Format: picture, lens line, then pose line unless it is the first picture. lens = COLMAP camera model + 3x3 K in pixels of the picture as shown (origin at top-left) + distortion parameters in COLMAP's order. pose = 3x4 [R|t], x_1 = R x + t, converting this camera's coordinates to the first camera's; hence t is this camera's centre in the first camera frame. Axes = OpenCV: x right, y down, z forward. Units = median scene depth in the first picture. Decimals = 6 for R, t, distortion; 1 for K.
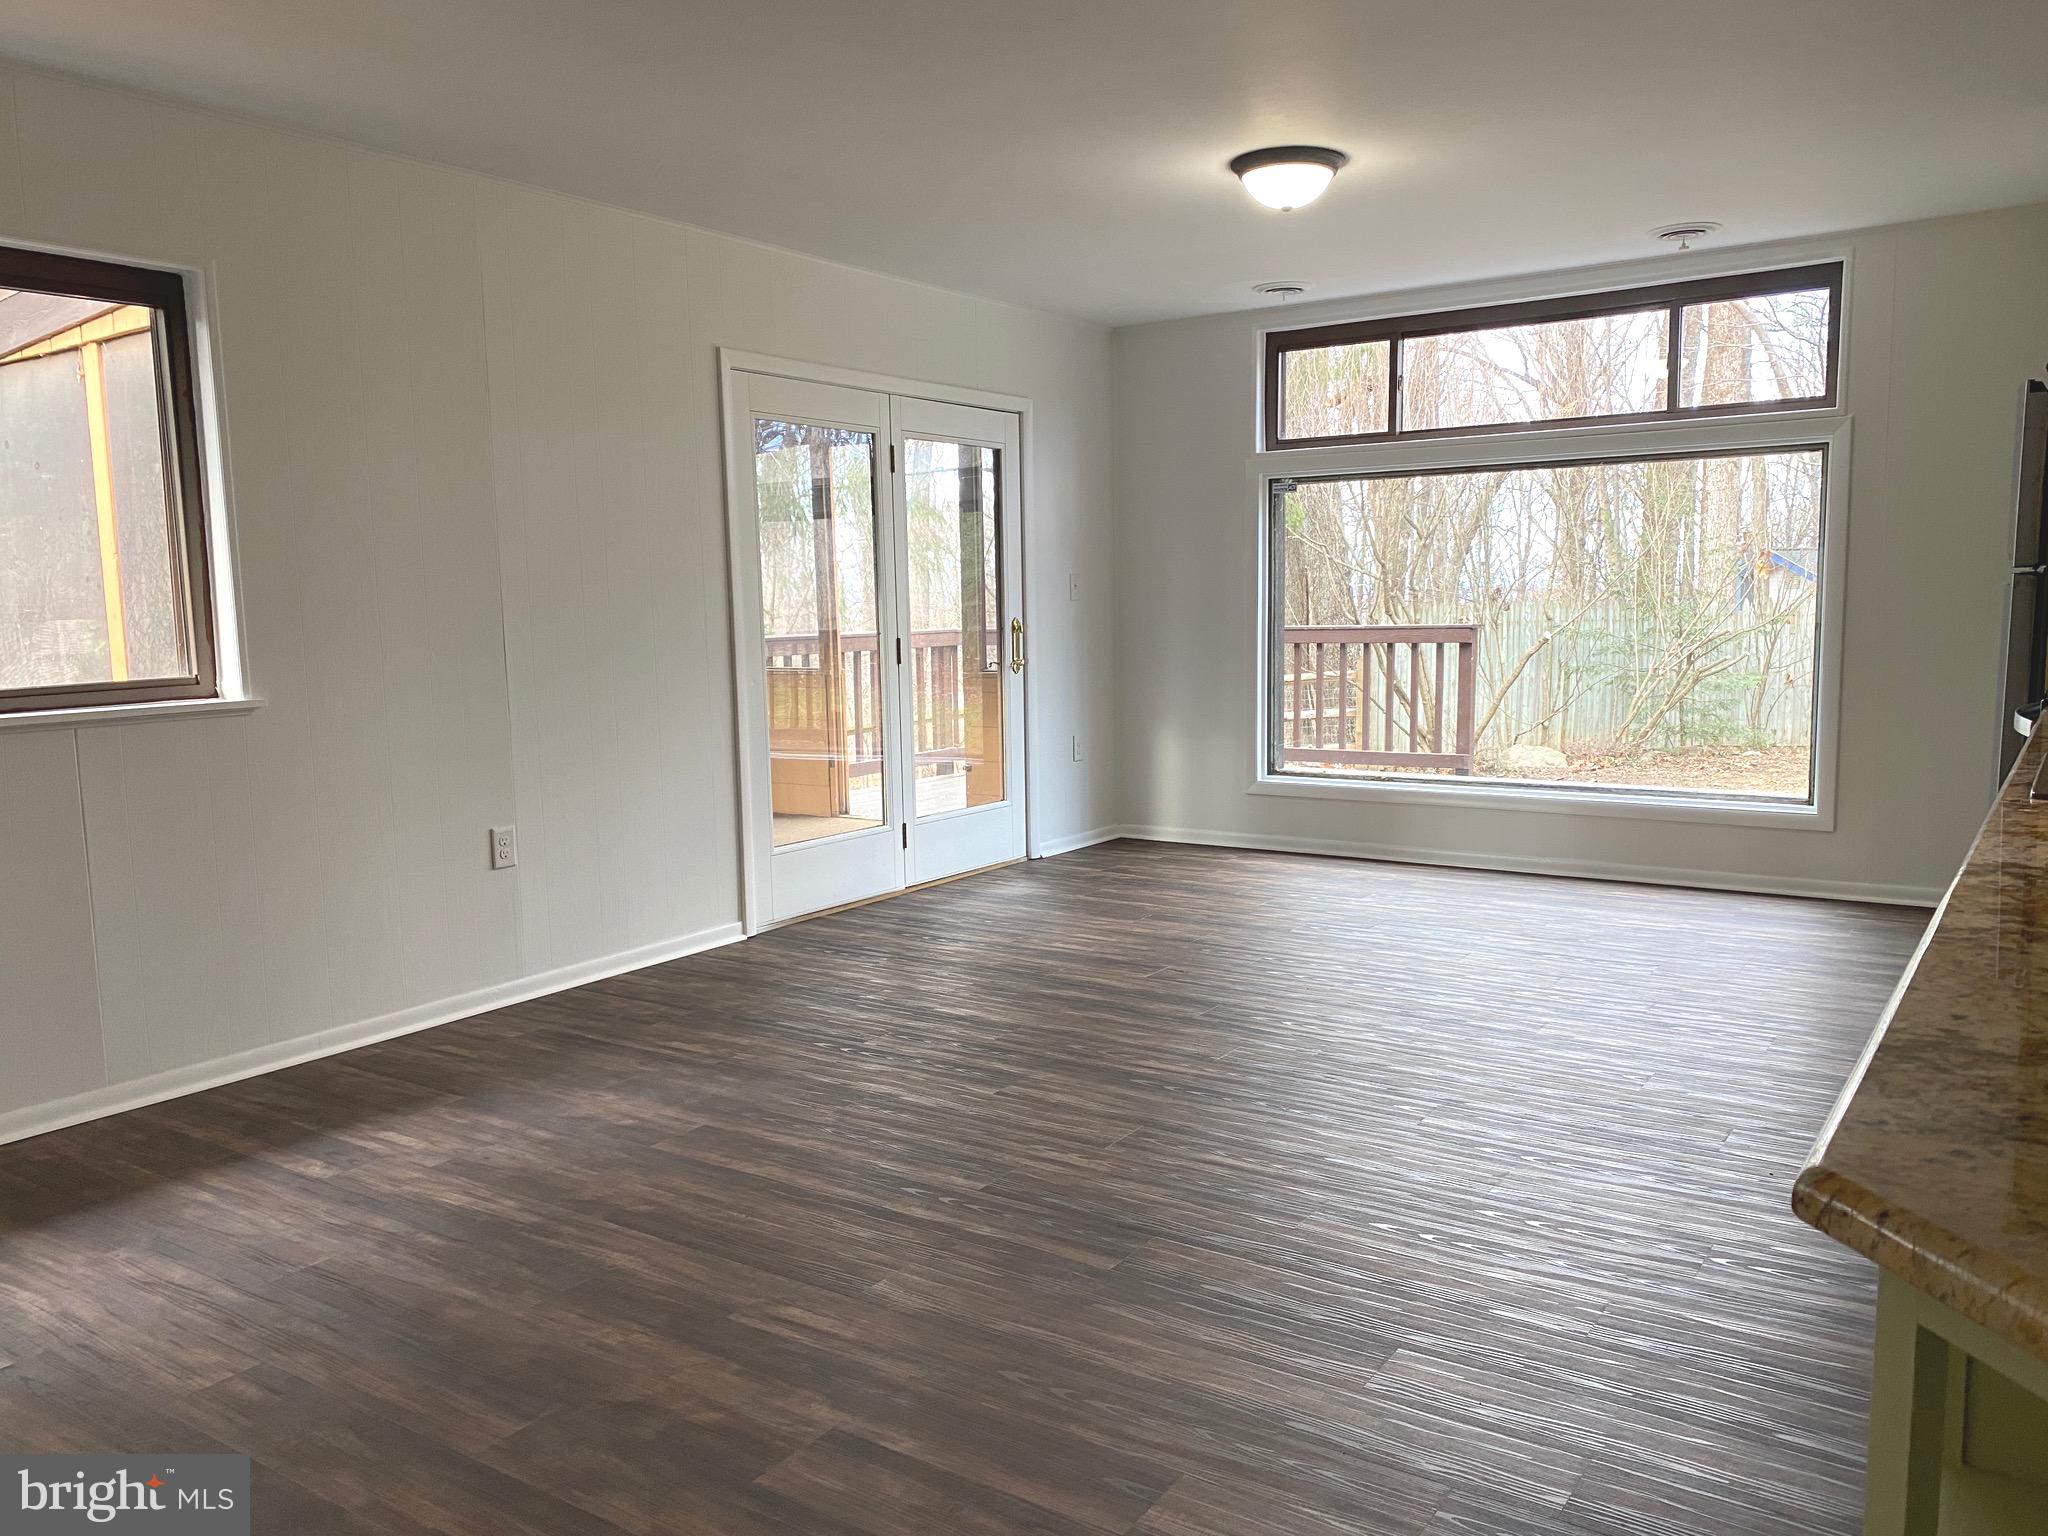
lens RADIAL K [[1540.4, 0, 1025.1], [0, 1540.4, 767.5], [0, 0, 1]] dist [0.039154, -0.049968]
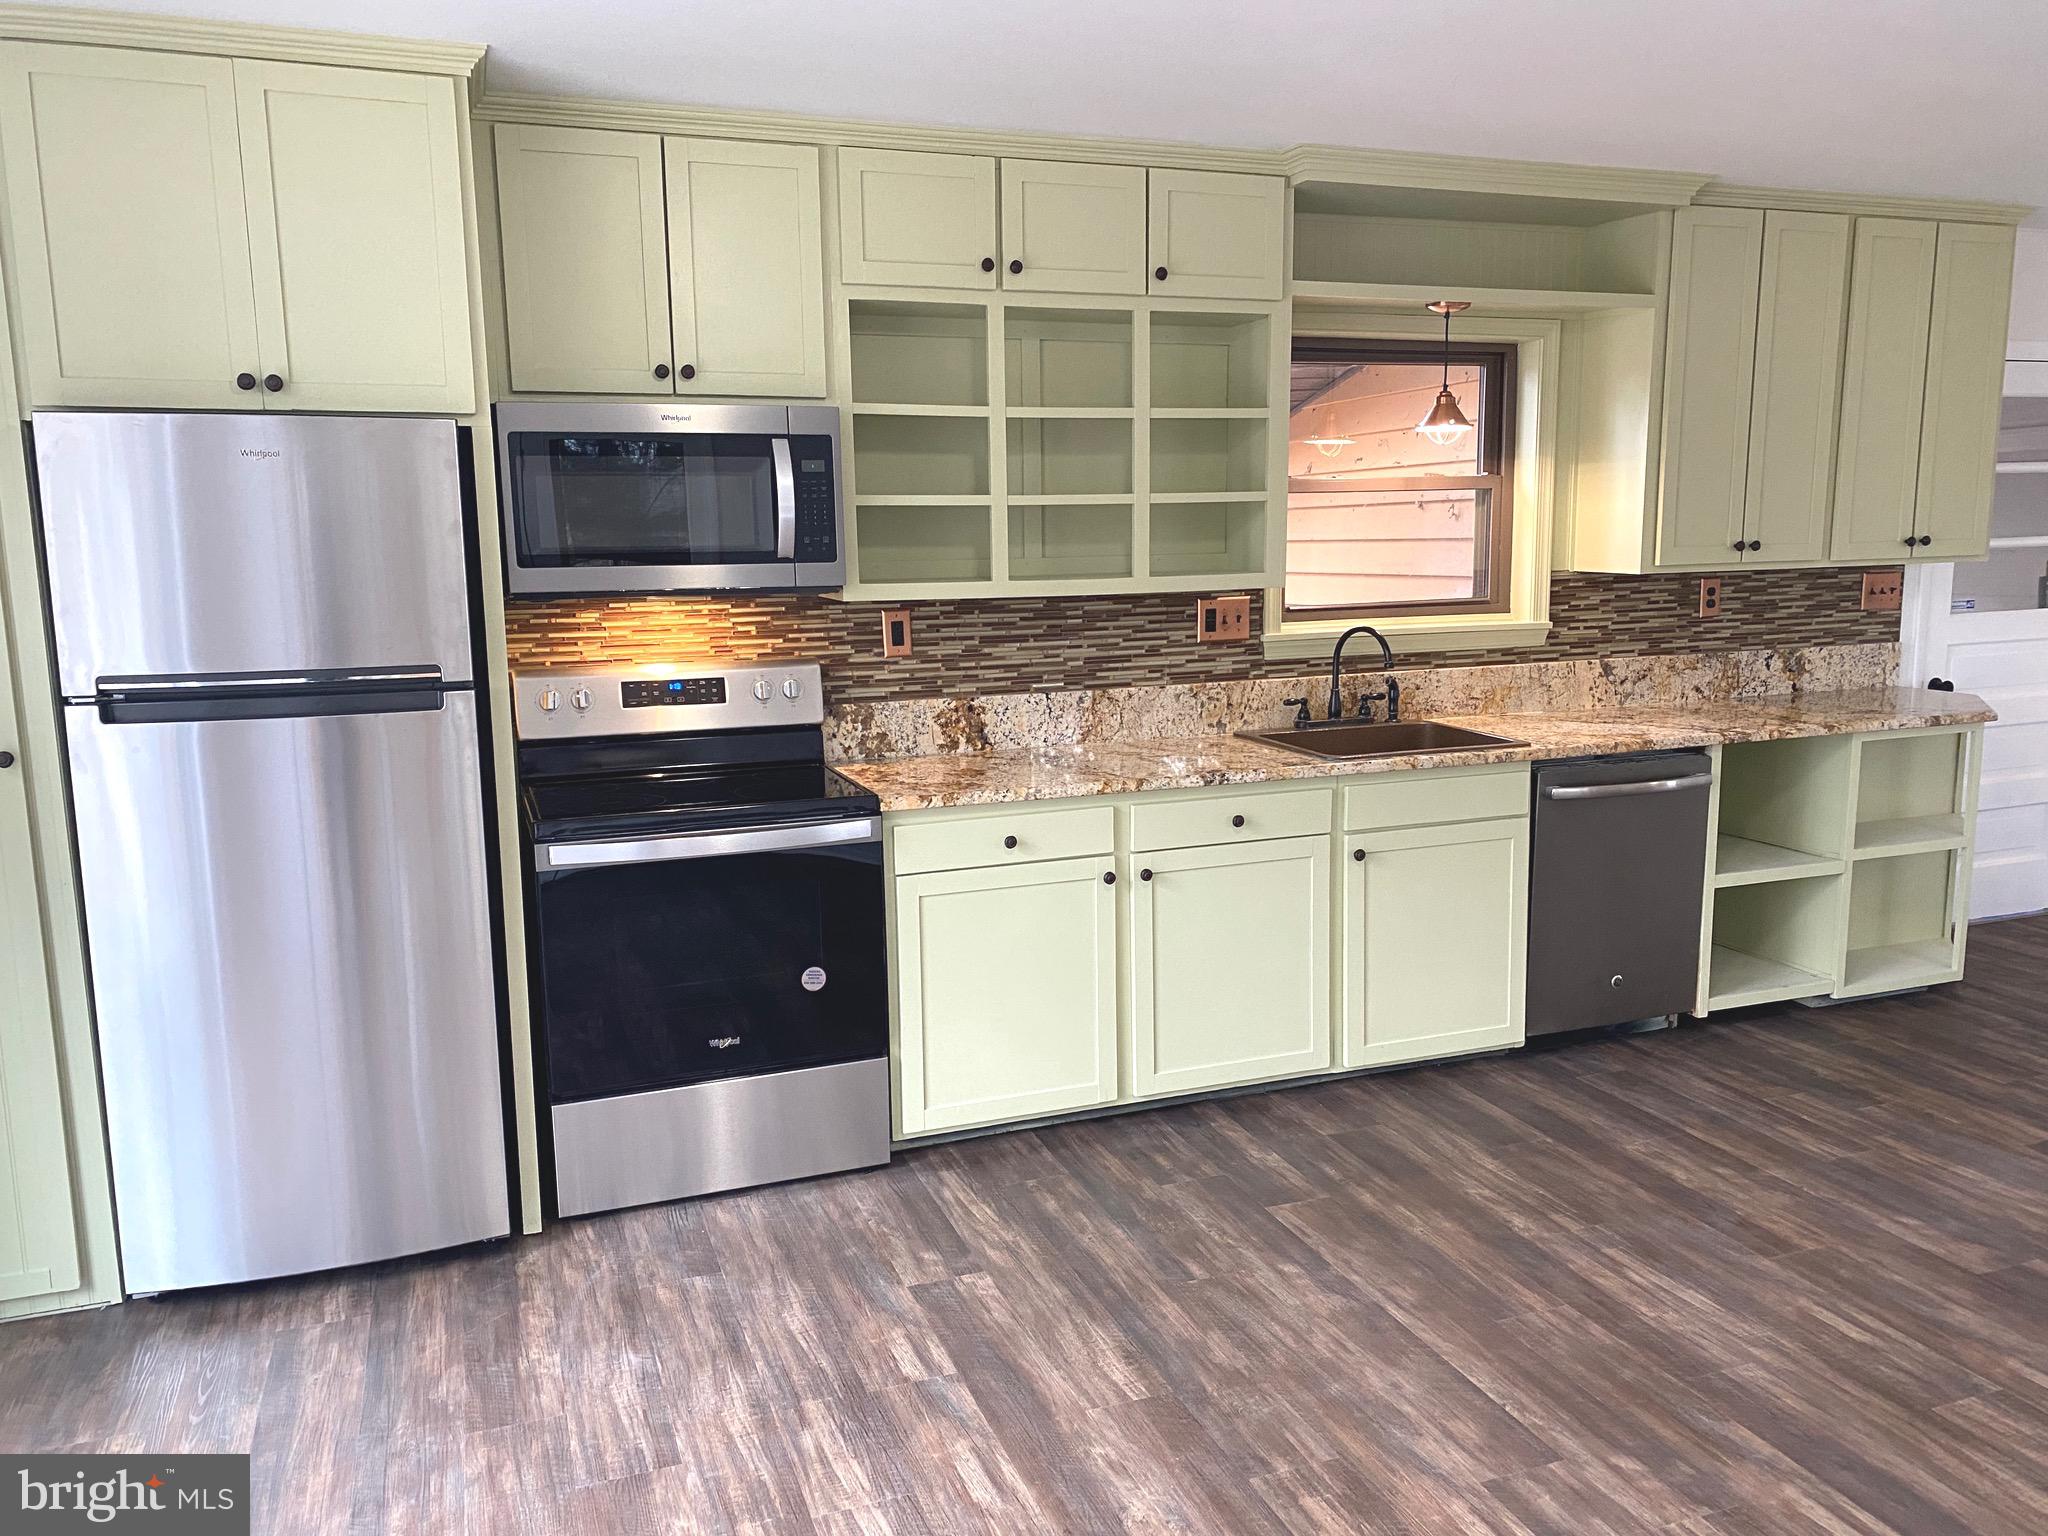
lens RADIAL K [[1540.4, 0, 1036.5], [0, 1540.4, 785.0], [0, 0, 1]] dist [0.039154, -0.049968]
pose [[-0.813329, -0.060816, 0.578616, 0.011622], [0.099221, 0.965454, 0.240944, -0.275778], [-0.573281, 0.253377, -0.779198, 1.706681]]
